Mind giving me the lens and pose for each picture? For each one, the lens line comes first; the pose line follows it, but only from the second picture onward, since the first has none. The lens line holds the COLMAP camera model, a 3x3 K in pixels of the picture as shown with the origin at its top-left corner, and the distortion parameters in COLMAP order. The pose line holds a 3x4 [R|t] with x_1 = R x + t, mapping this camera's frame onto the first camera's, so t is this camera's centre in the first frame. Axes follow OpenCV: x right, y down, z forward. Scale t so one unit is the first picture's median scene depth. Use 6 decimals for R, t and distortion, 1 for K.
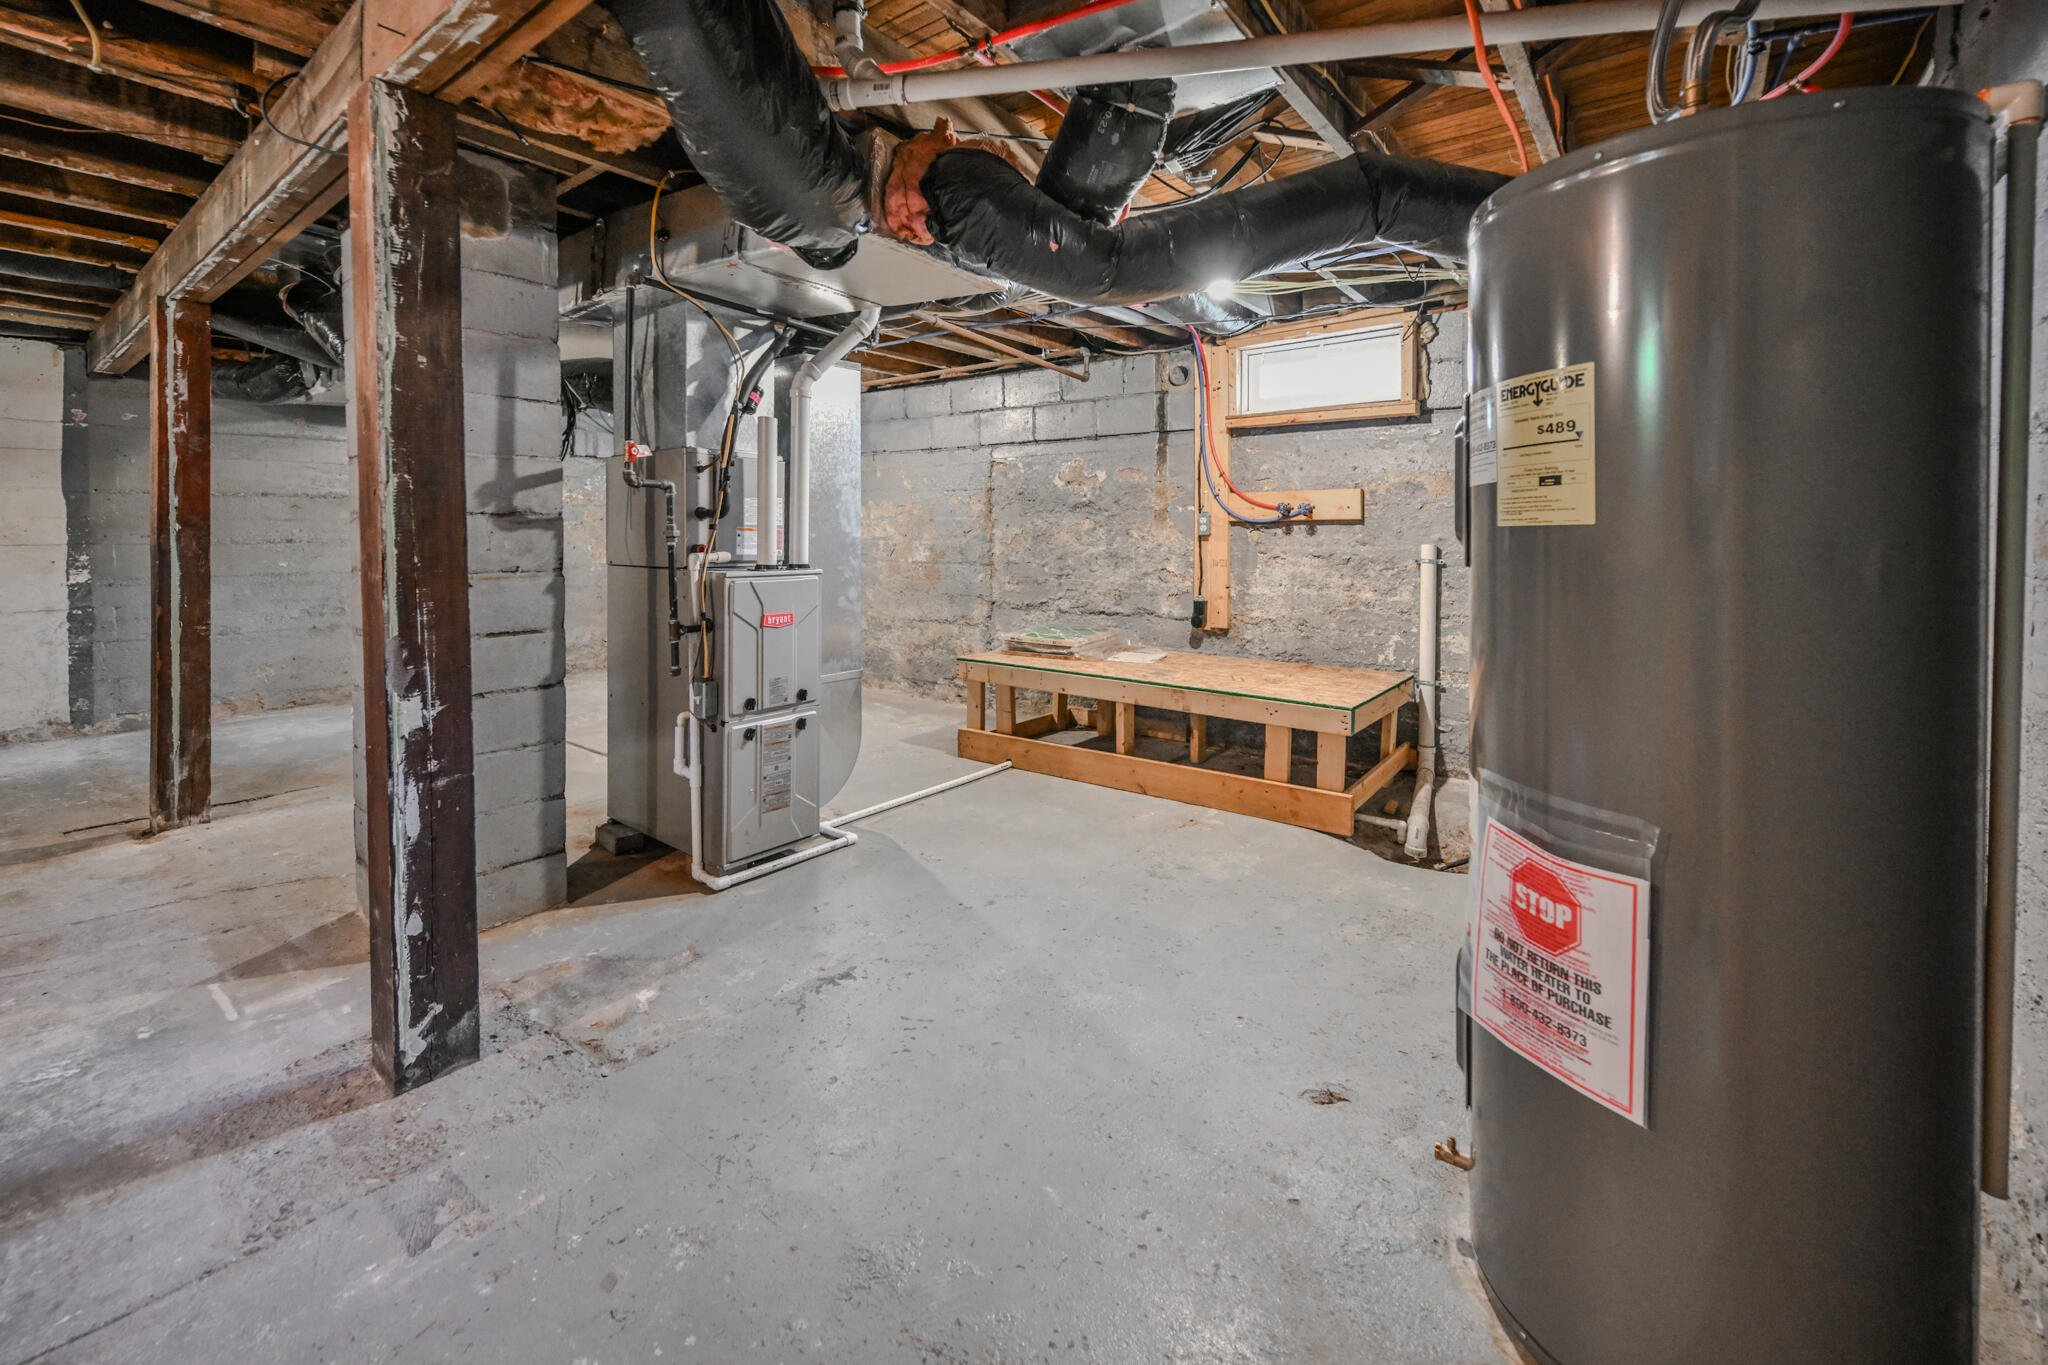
lens RADIAL K [[862.0, 0, 997.2], [0, 862.0, 548.5], [0, 0, 1]] dist [-0.001960, 0.000320]
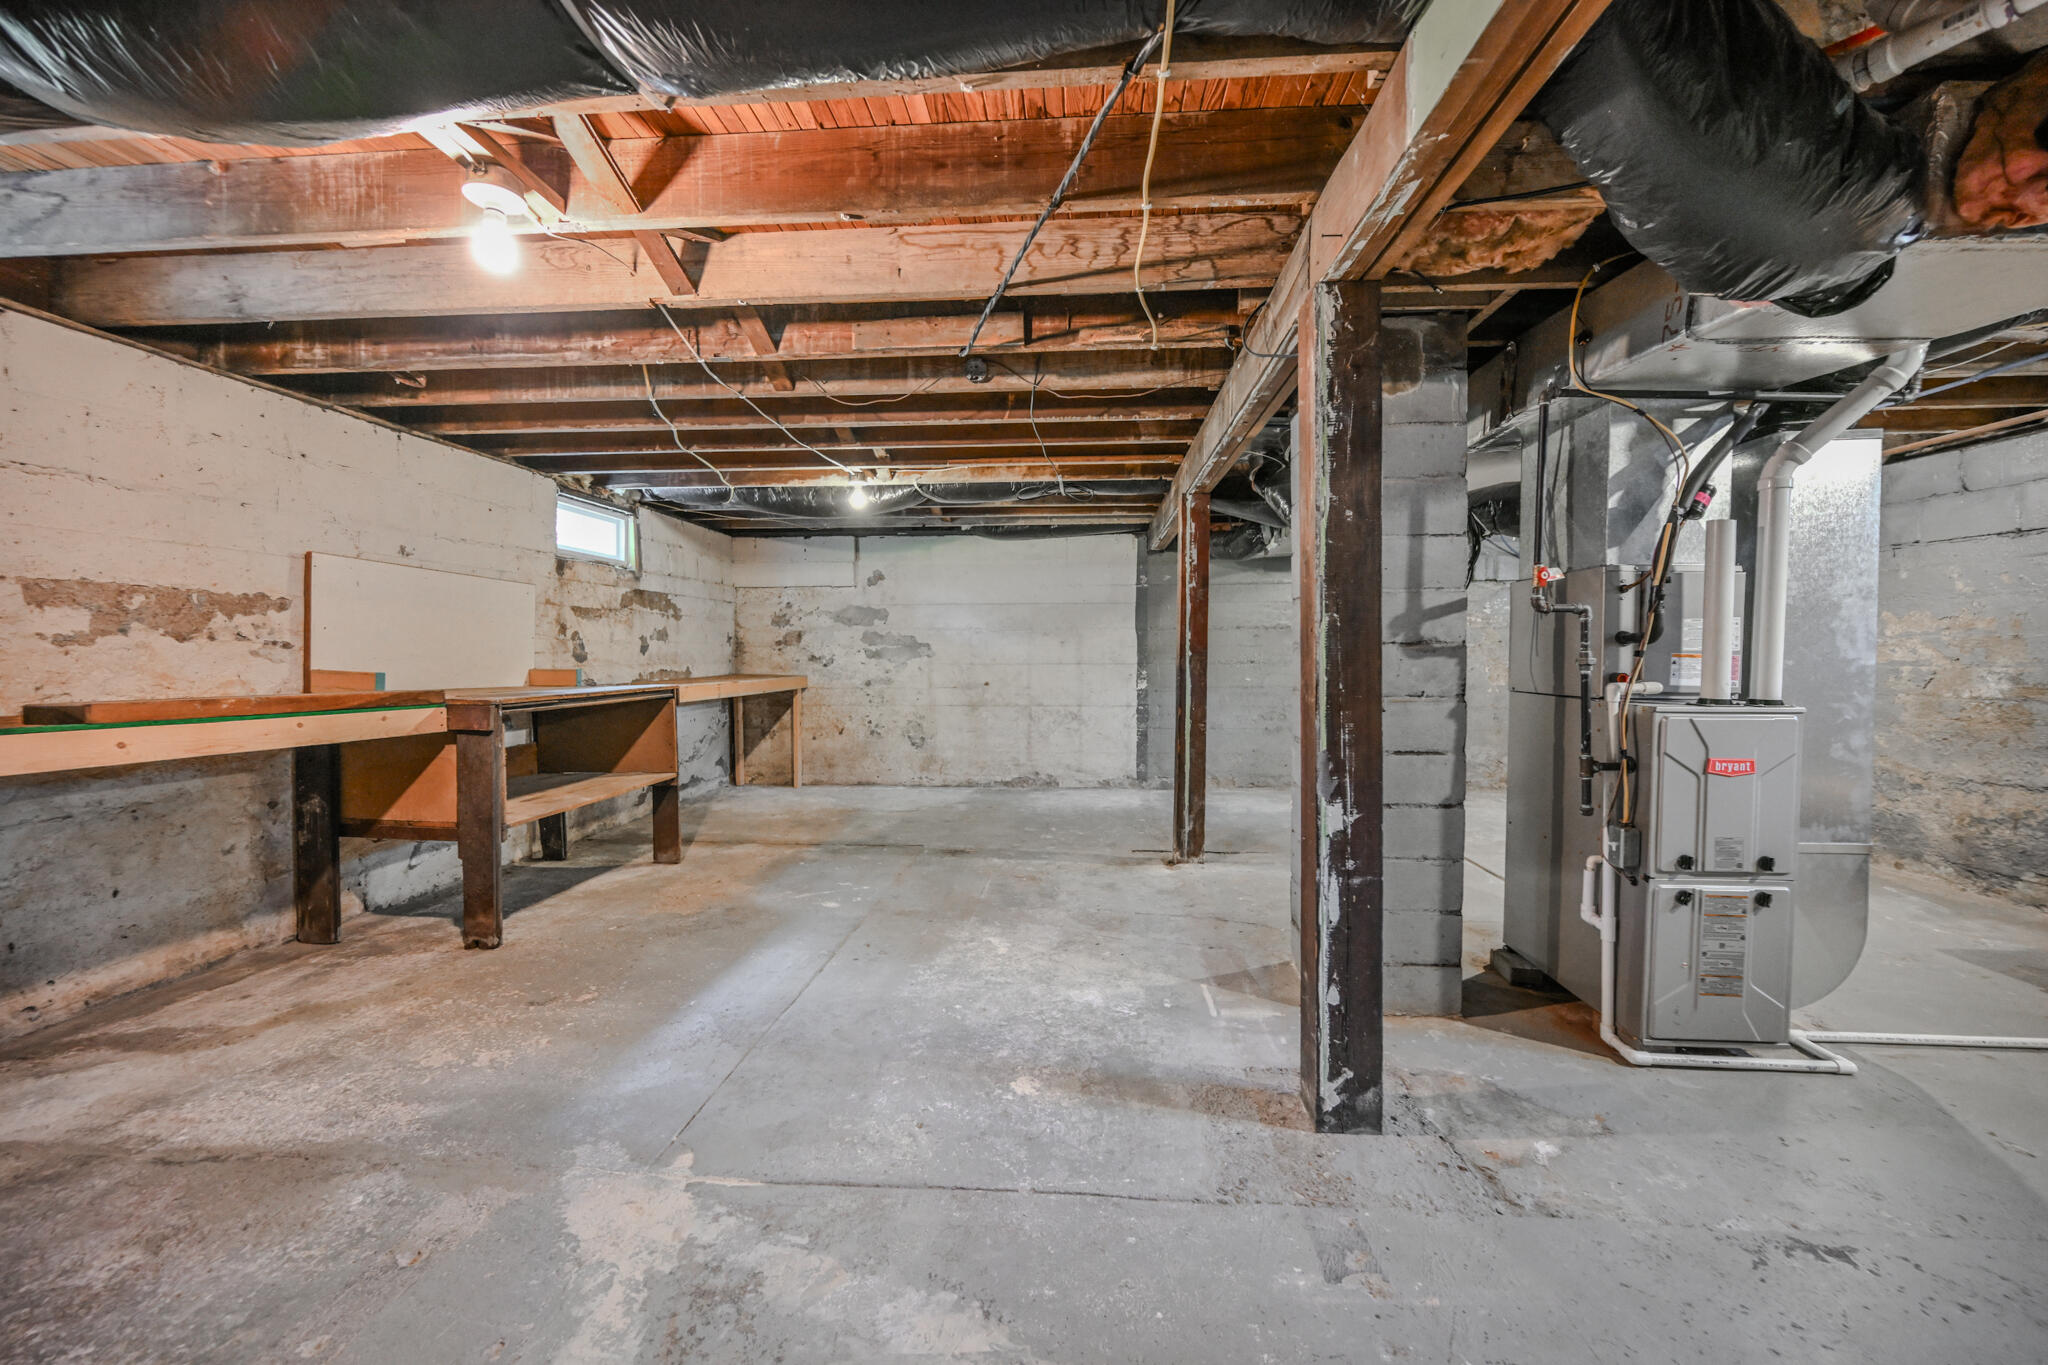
lens RADIAL K [[799.3, 0, 1029.9], [0, 799.3, 678.4], [0, 0, 1]] dist [-0.004109, 0.001165]
pose [[0.574937, 0.024777, -0.817822, -0.020960], [-0.011742, 0.999688, 0.022032, -0.010775], [0.818113, -0.003064, 0.575049, 0.021263]]
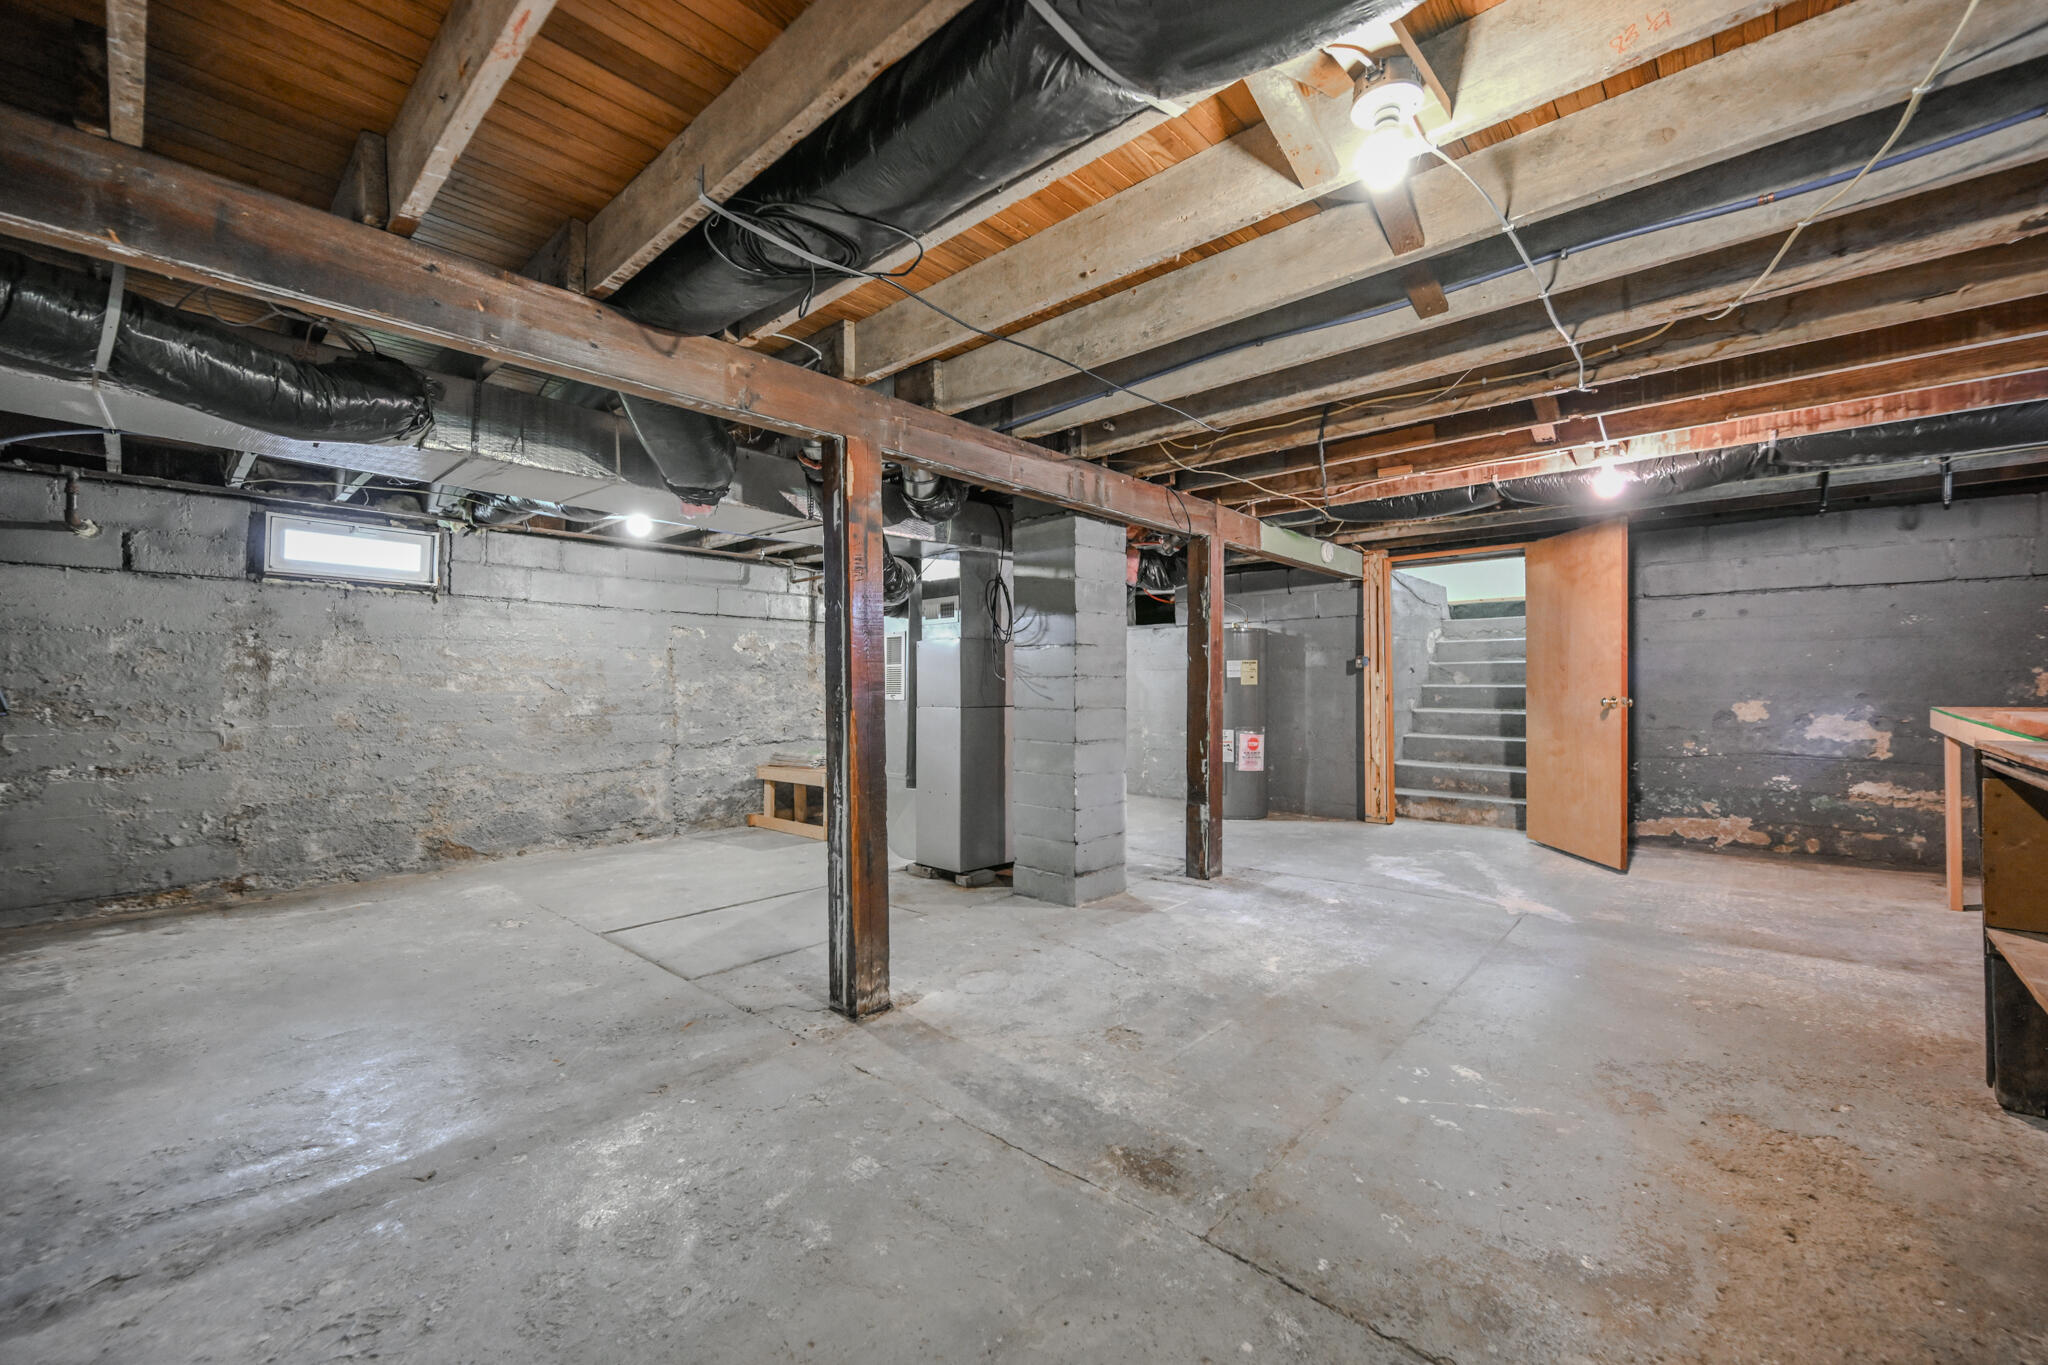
lens RADIAL K [[799.3, 0, 1020.8], [0, 799.3, 677.7], [0, 0, 1]] dist [-0.004109, 0.001165]
pose [[0.075183, 0.008974, 0.997129, -2.137479], [0.019353, 0.999758, -0.010457, -0.018987], [-0.996982, 0.020084, 0.074991, 0.897868]]
